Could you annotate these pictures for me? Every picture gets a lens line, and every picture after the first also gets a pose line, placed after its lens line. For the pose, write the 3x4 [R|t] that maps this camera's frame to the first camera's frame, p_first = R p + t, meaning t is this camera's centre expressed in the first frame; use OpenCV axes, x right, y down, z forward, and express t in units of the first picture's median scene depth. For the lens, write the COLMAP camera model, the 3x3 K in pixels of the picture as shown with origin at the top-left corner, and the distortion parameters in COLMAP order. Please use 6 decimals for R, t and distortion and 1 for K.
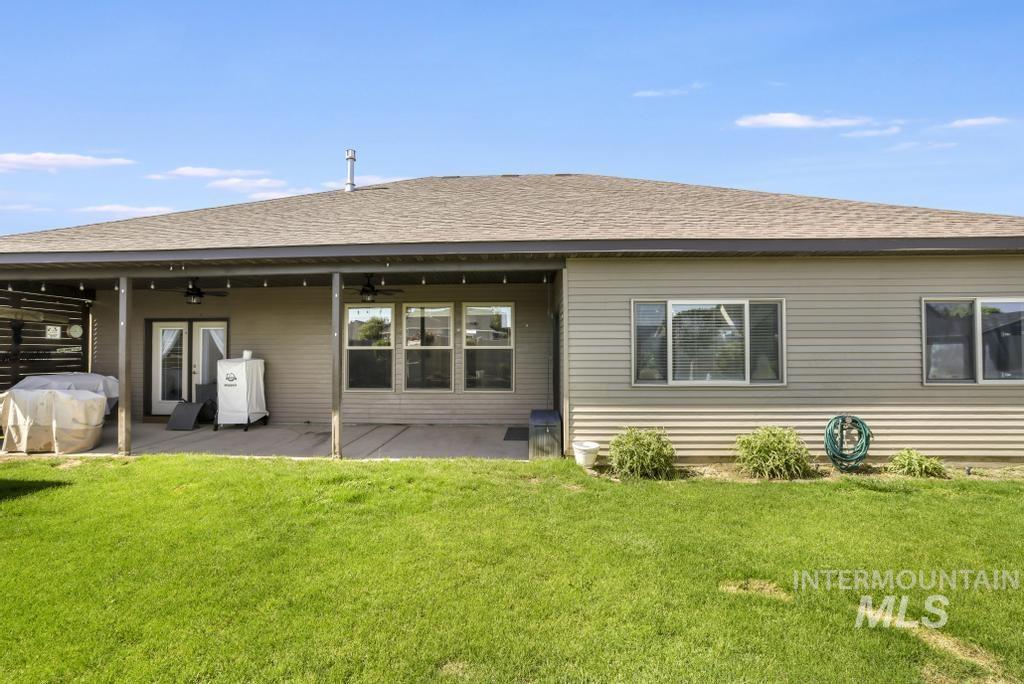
lens RADIAL K [[451.3, 0, 509.7], [0, 451.3, 337.9], [0, 0, 1]] dist [-0.057414, 0.024739]
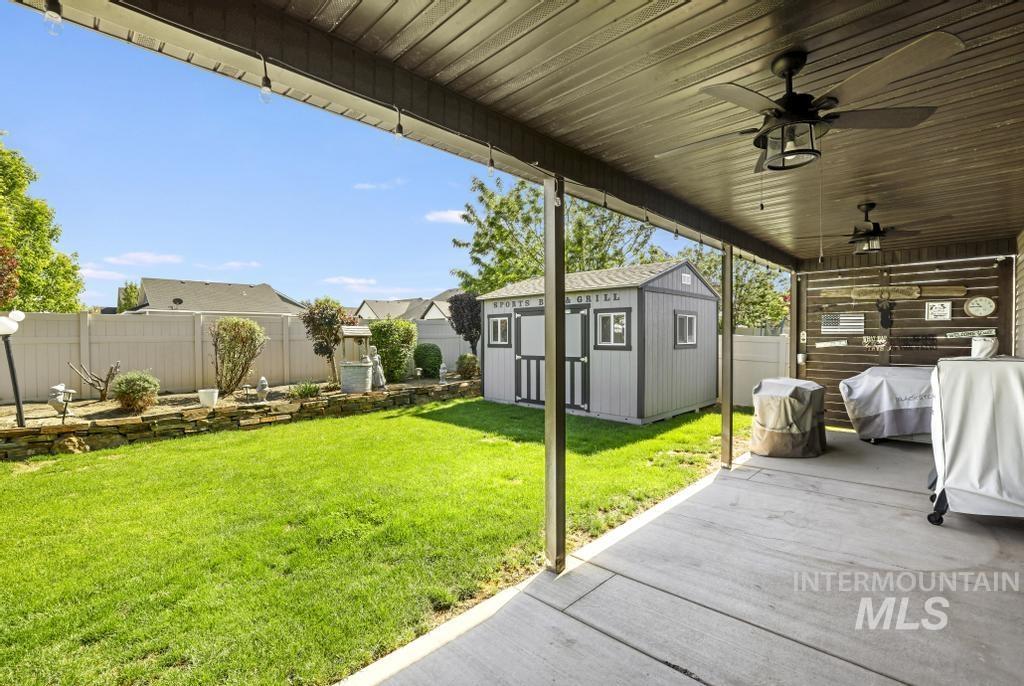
lens RADIAL K [[451.3, 0, 509.7], [0, 451.3, 338.9], [0, 0, 1]] dist [-0.057414, 0.024739]
pose [[-0.674592, 0.012055, -0.738092, -0.003358], [0.030227, 0.999479, -0.011302, 0.021931], [0.737572, -0.029935, -0.674605, 0.984698]]
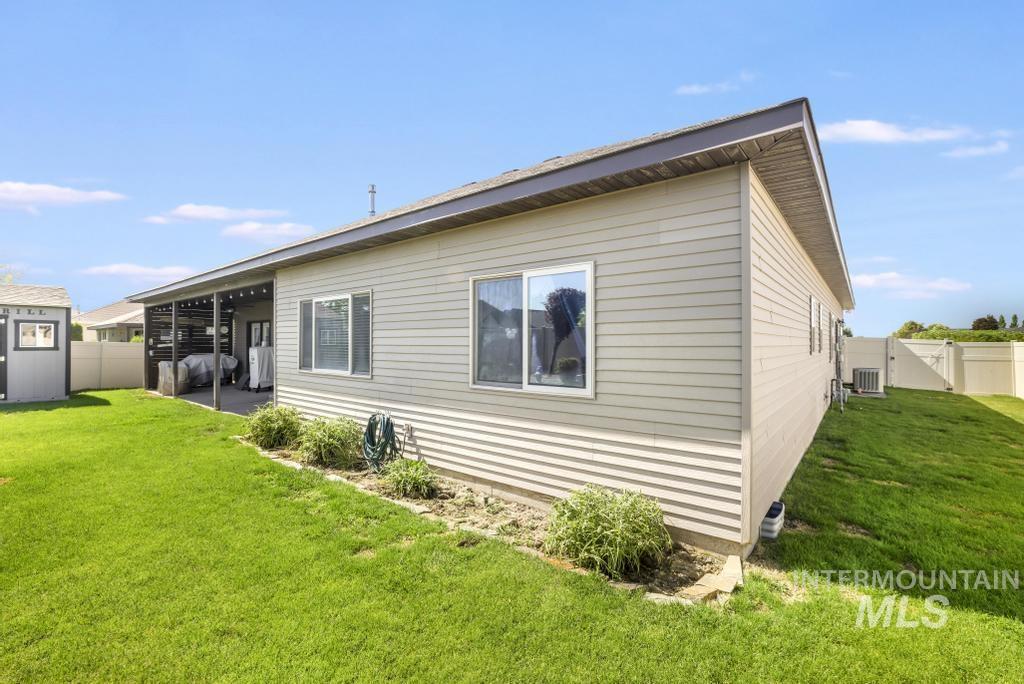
lens RADIAL K [[451.3, 0, 509.7], [0, 451.3, 337.9], [0, 0, 1]] dist [-0.057414, 0.024739]
pose [[0.805377, -0.002189, -0.592759, 1.046129], [0.016651, 0.999682, 0.018933, 0.002823], [0.592529, -0.025118, 0.805157, 0.270554]]
